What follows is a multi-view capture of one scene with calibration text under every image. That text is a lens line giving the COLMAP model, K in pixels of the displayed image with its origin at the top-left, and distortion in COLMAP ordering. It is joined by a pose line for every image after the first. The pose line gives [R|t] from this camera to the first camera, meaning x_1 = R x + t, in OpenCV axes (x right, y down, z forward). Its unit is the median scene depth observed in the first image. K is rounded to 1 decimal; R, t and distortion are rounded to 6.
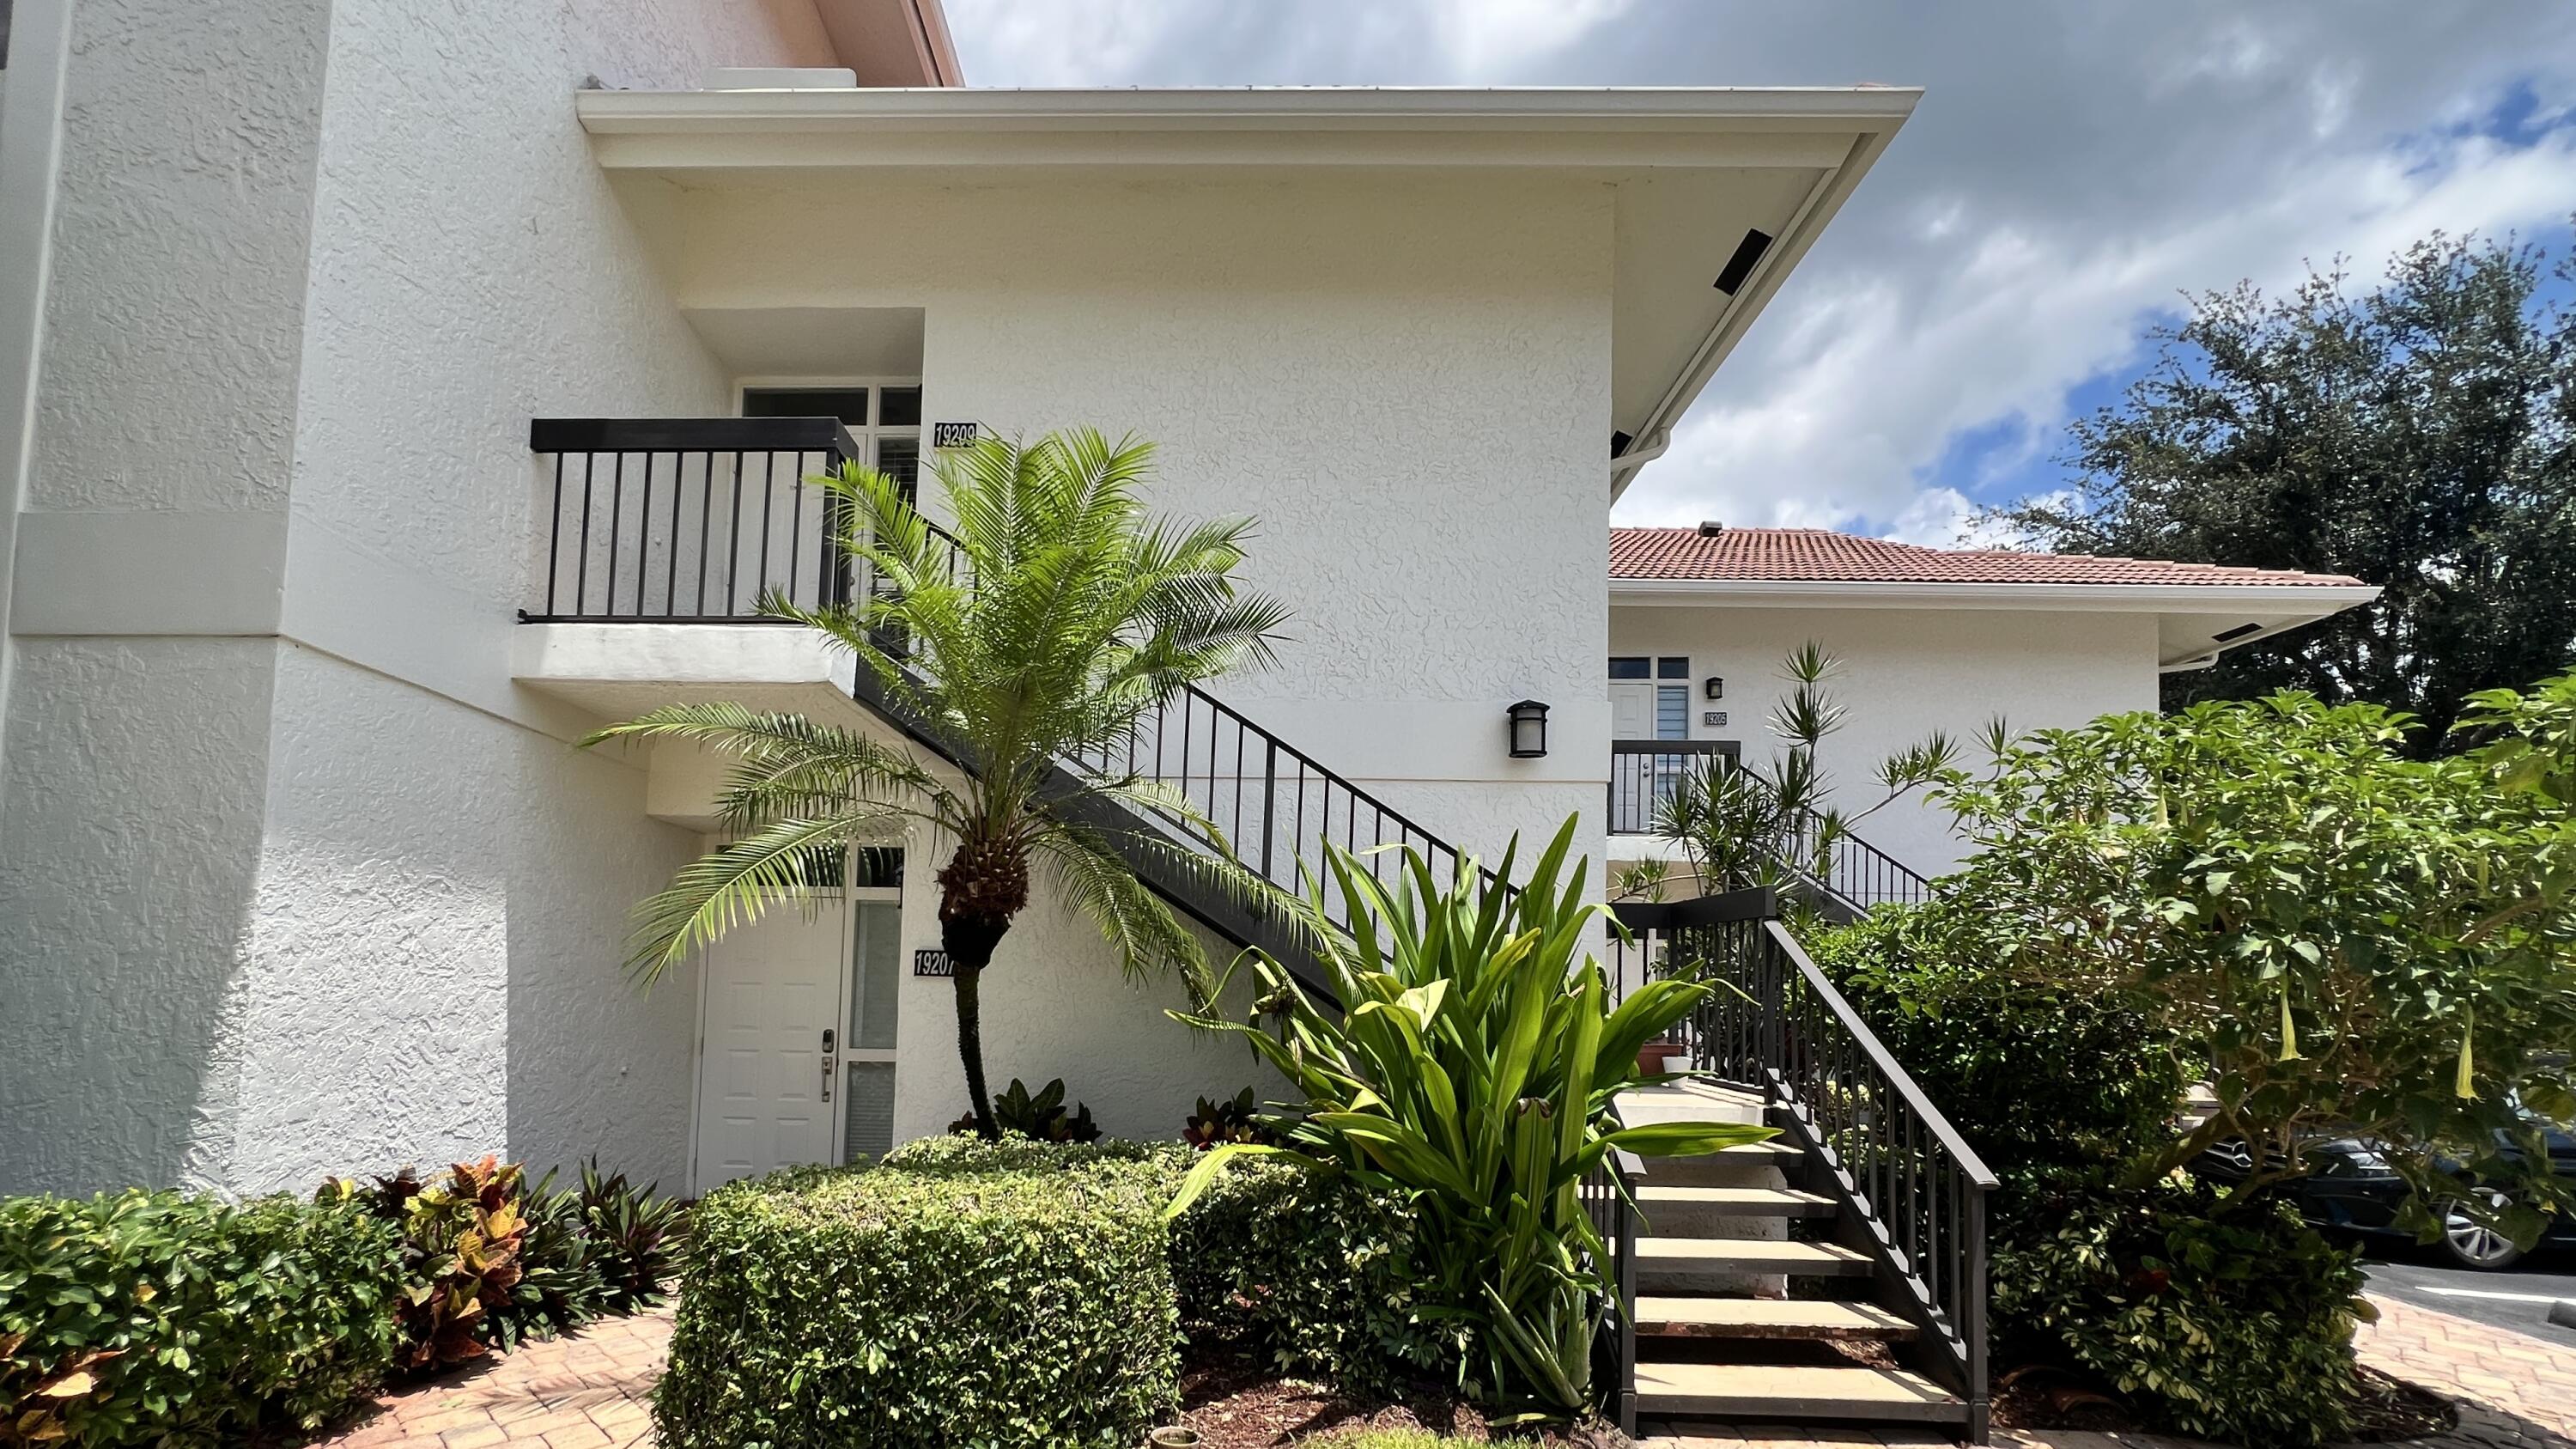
lens RADIAL K [[1028.4, 0, 1265.2], [0, 1028.4, 944.3], [0, 0, 1]] dist [0.001233, 0.000356]
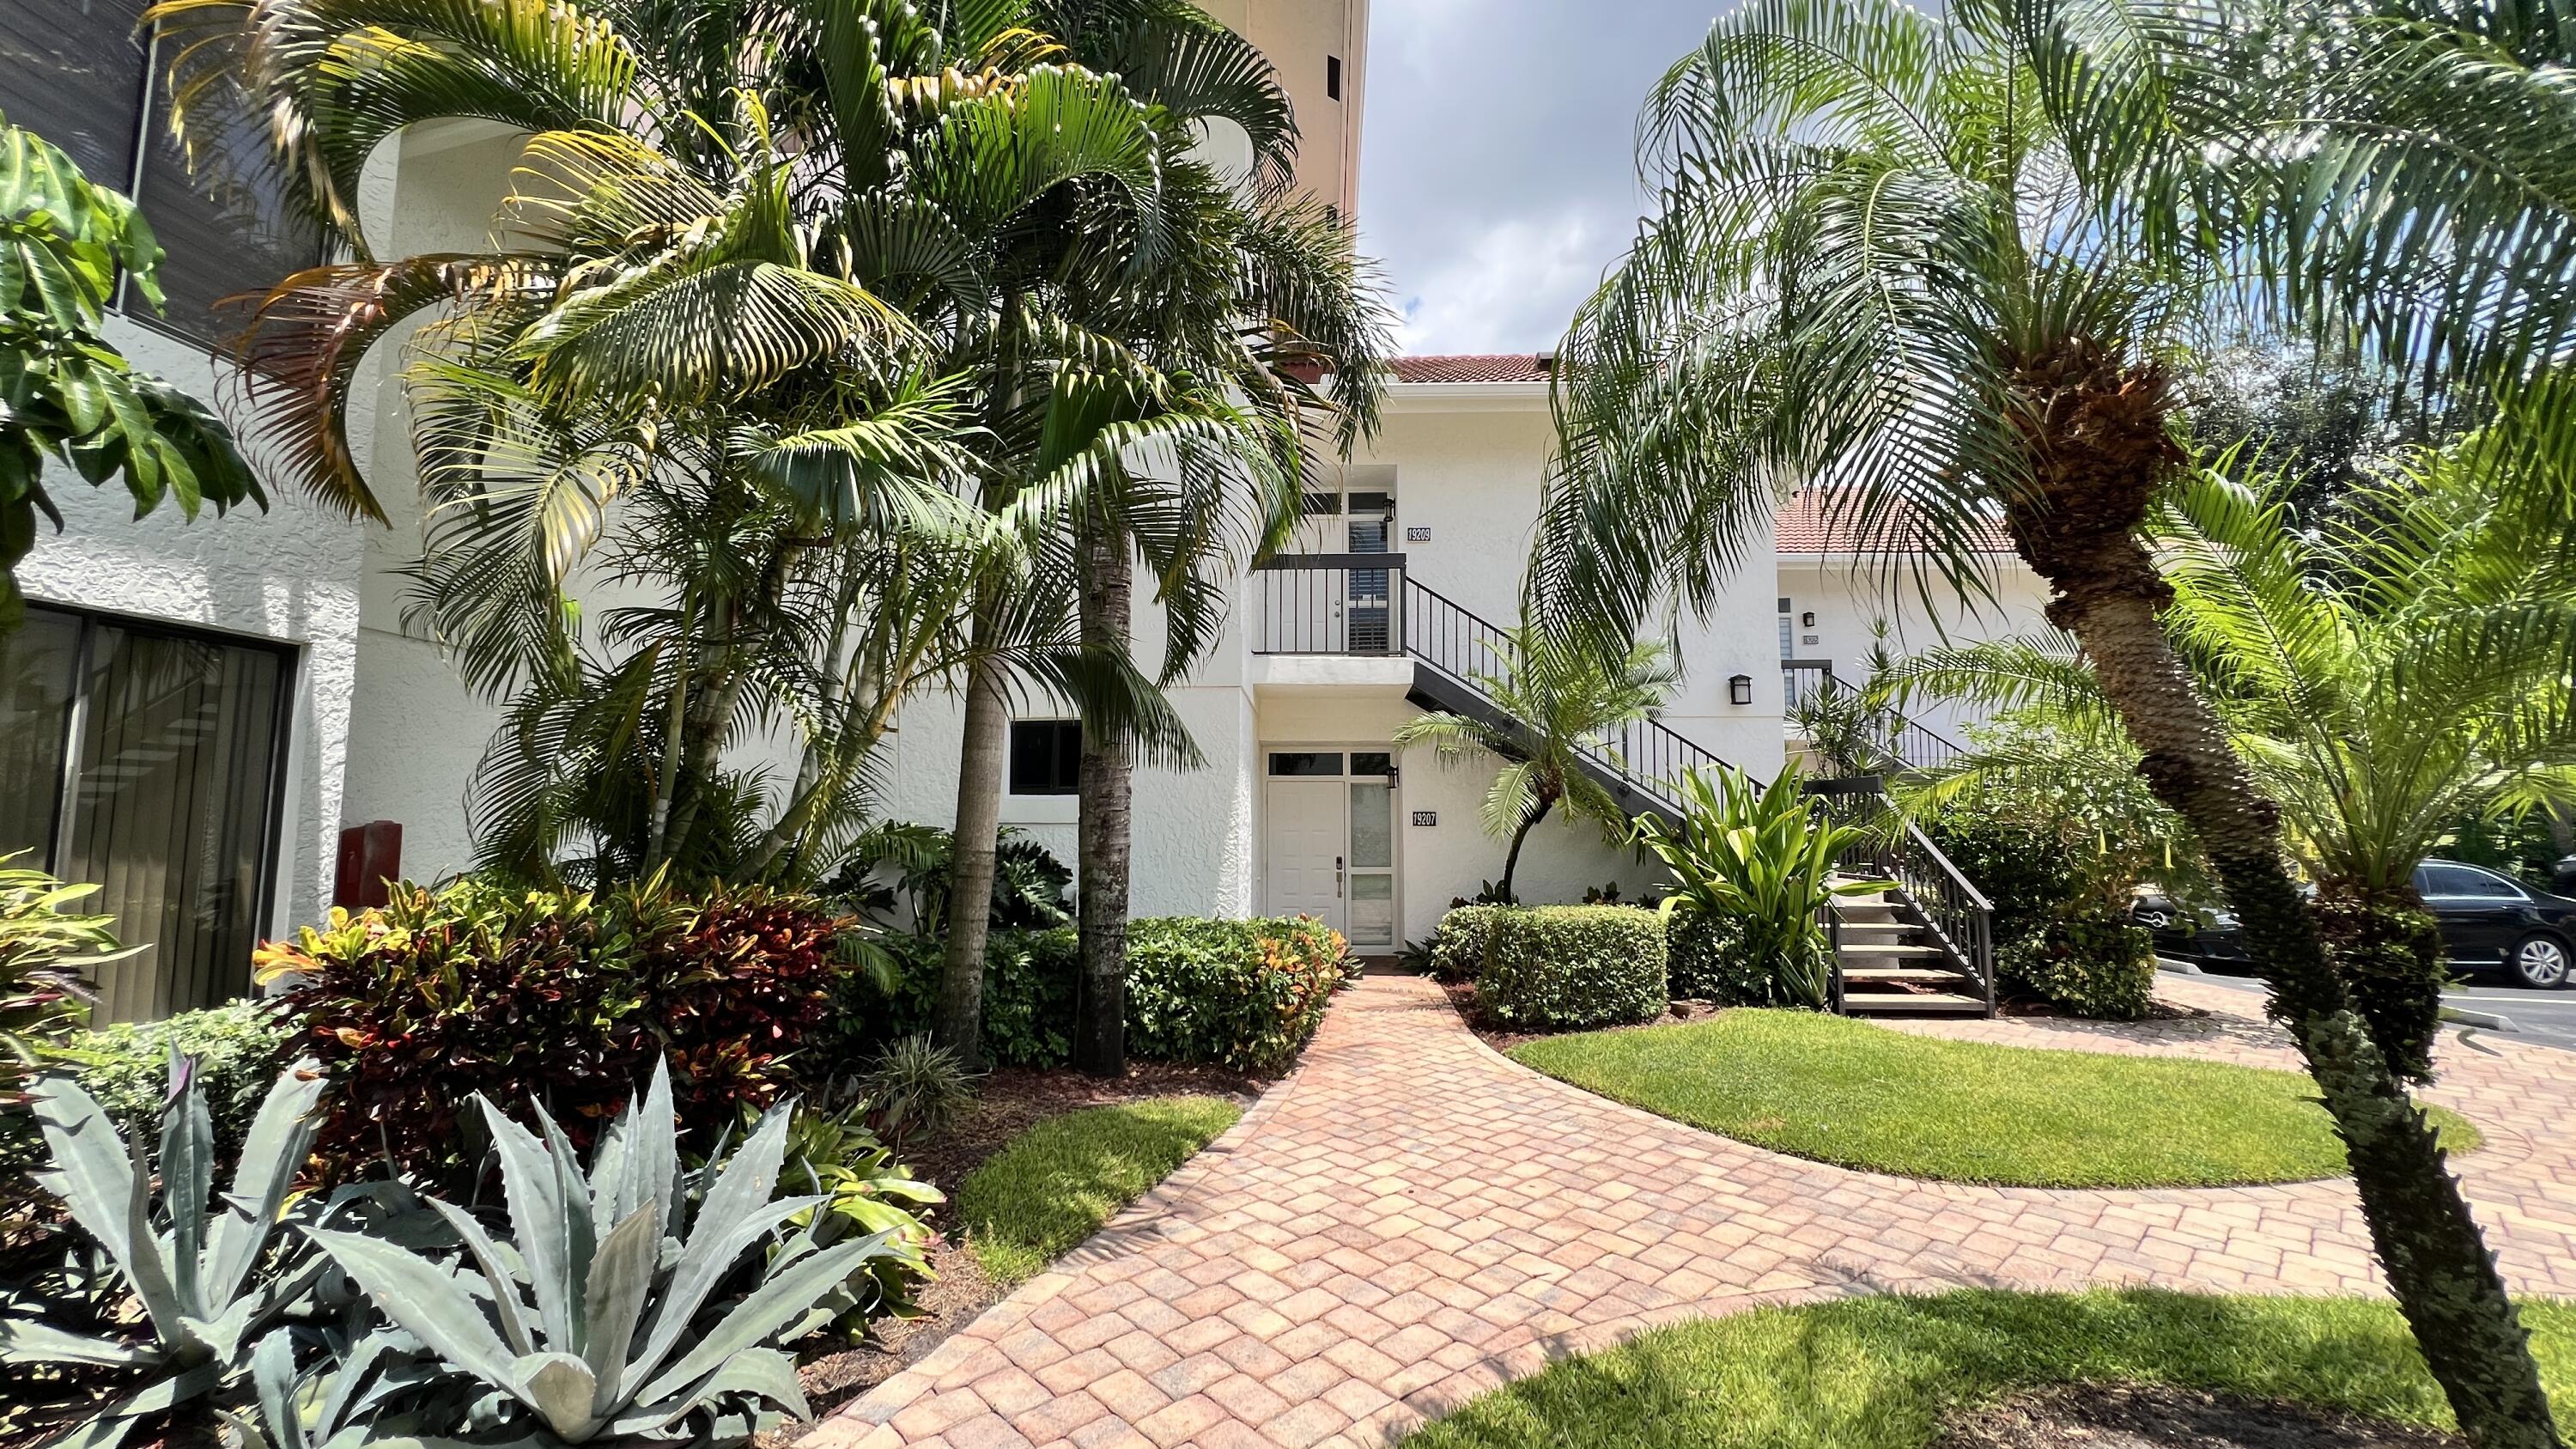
lens RADIAL K [[1028.4, 0, 1287.5], [0, 1028.4, 718.0], [0, 0, 1]] dist [0.001233, 0.000356]
pose [[0.999781, -0.016711, -0.012596, -0.827981], [0.015929, 0.998084, -0.059795, -0.086668], [0.013571, 0.059582, 0.998131, -1.334380]]
